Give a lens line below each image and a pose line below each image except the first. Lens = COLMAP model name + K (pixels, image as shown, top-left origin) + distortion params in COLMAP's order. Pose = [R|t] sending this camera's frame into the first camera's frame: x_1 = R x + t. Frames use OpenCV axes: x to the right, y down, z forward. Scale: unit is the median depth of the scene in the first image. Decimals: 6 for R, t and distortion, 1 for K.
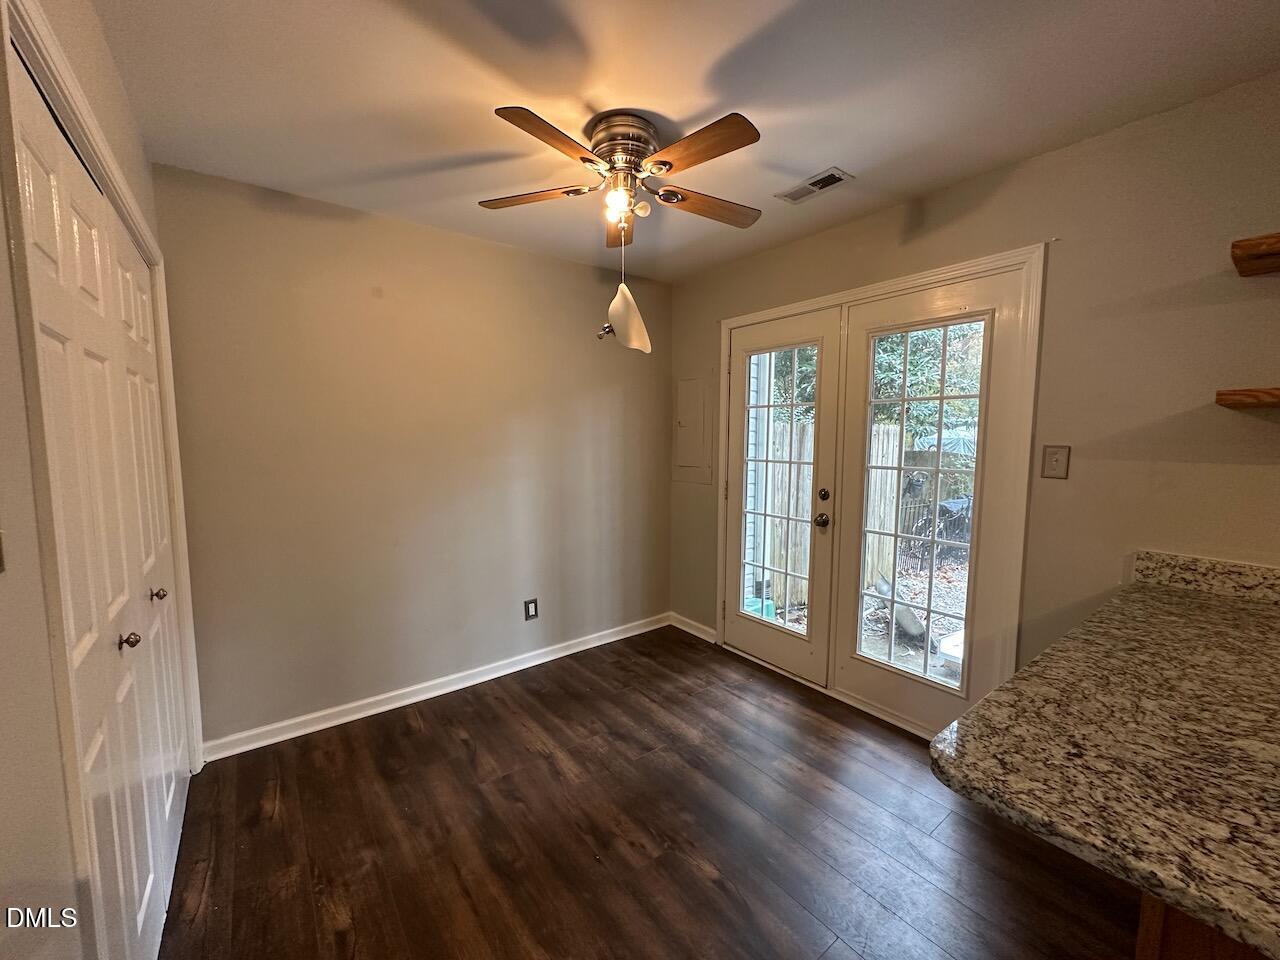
lens RADIAL K [[508.1, 0, 637.6], [0, 508.1, 482.2], [0, 0, 1]] dist [0.000357, 0.000146]
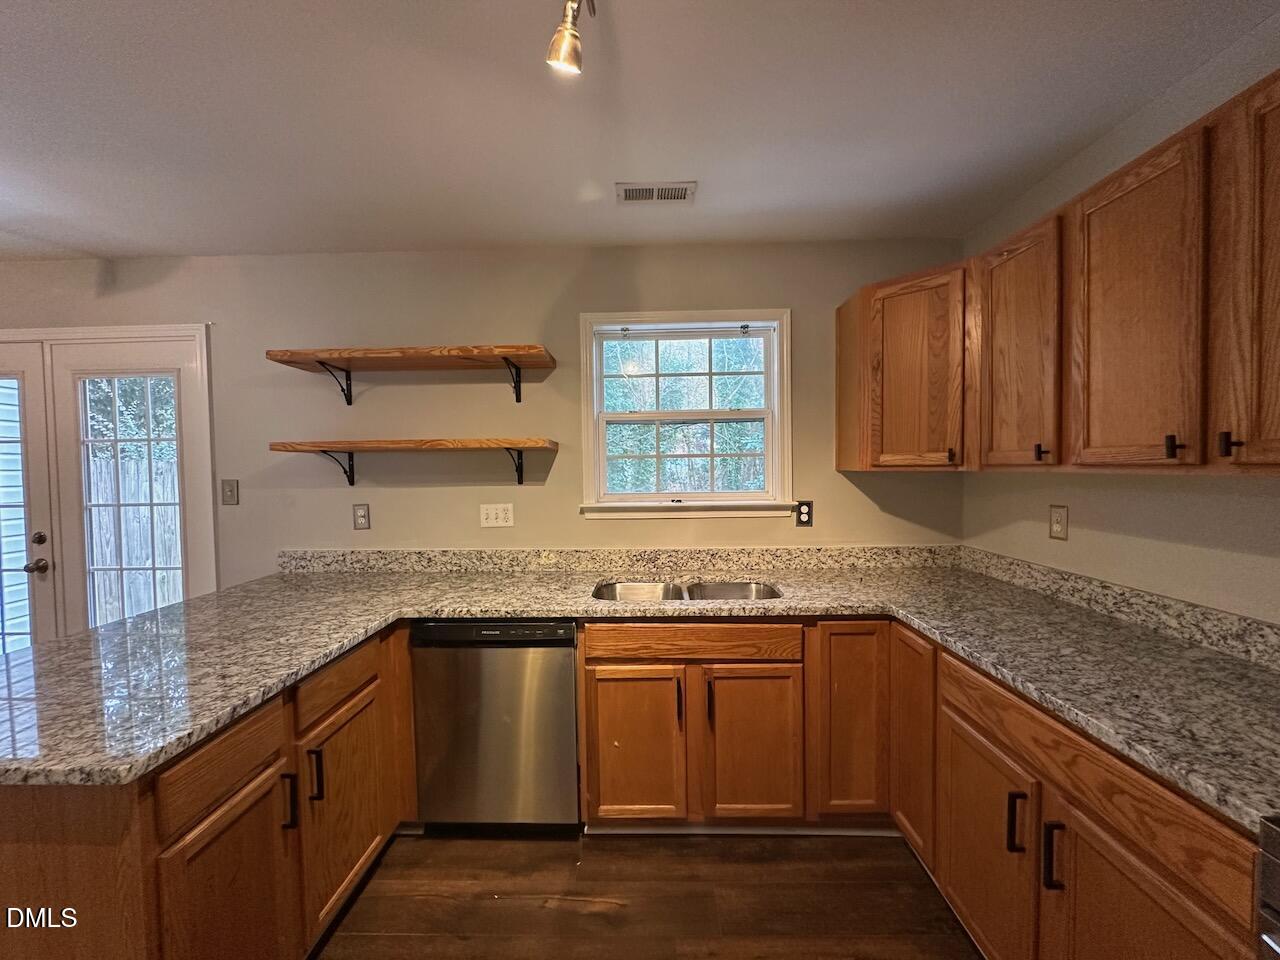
lens RADIAL K [[508.1, 0, 637.6], [0, 508.1, 482.2], [0, 0, 1]] dist [0.000357, 0.000146]
pose [[0.617947, -0.036591, 0.785368, 0.393425], [0.089190, 0.995731, -0.023785, 0.052088], [-0.781144, 0.084744, 0.618572, -0.557157]]
